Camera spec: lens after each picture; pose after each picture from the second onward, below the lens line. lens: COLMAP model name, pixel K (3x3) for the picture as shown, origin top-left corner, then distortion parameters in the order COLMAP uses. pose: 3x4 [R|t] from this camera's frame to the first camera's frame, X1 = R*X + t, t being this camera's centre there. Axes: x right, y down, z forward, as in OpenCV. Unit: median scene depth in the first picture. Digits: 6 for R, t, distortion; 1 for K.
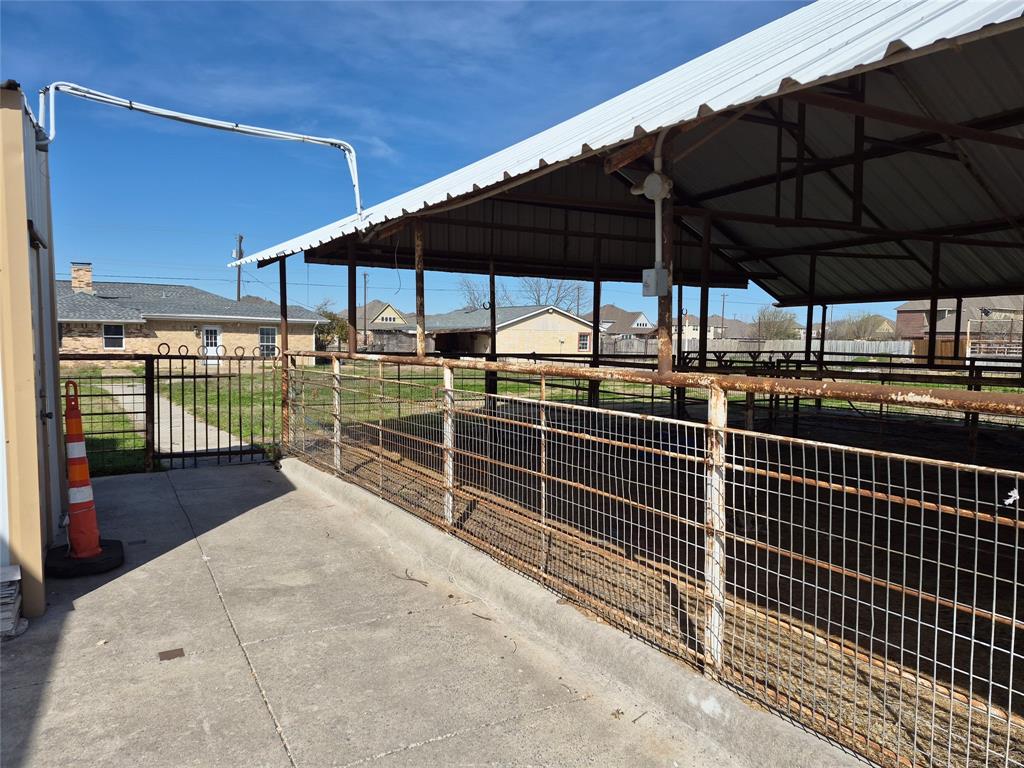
lens RADIAL K [[720.7, 0, 515.6], [0, 720.7, 391.1], [0, 0, 1]] dist [0.079976, -0.103442]
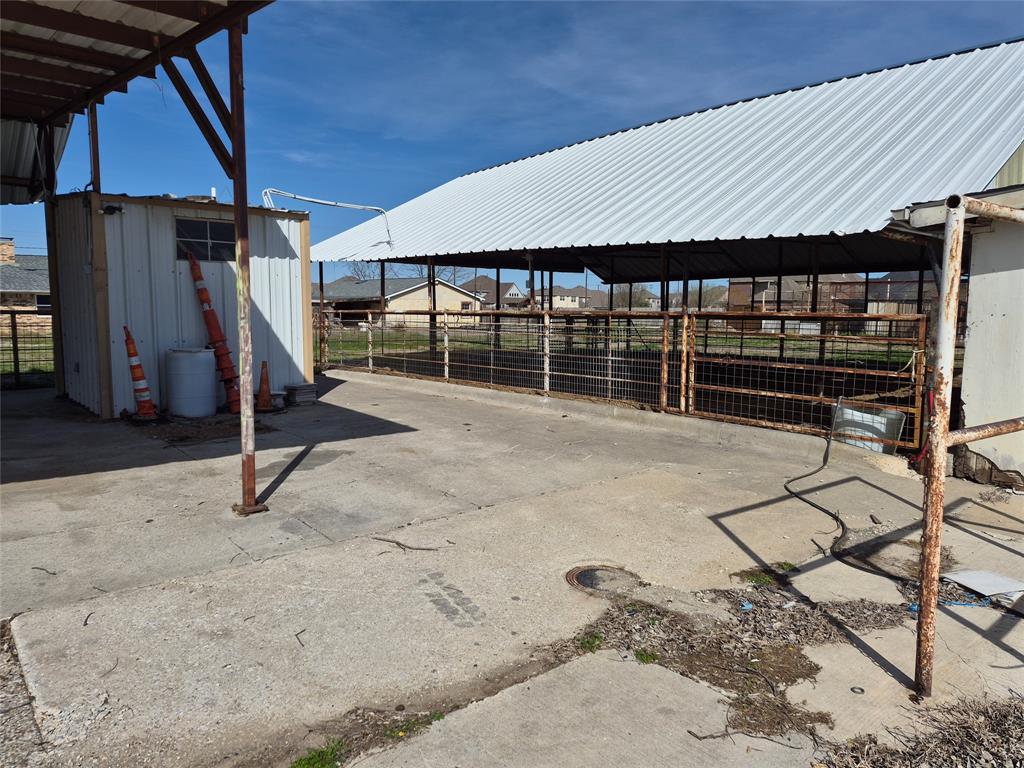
lens RADIAL K [[720.7, 0, 515.6], [0, 720.7, 391.1], [0, 0, 1]] dist [0.079976, -0.103442]
pose [[0.984486, -0.023821, 0.173841, -0.040895], [0.016672, 0.998959, 0.042464, 0.018369], [-0.174672, -0.038907, 0.983858, -0.203509]]
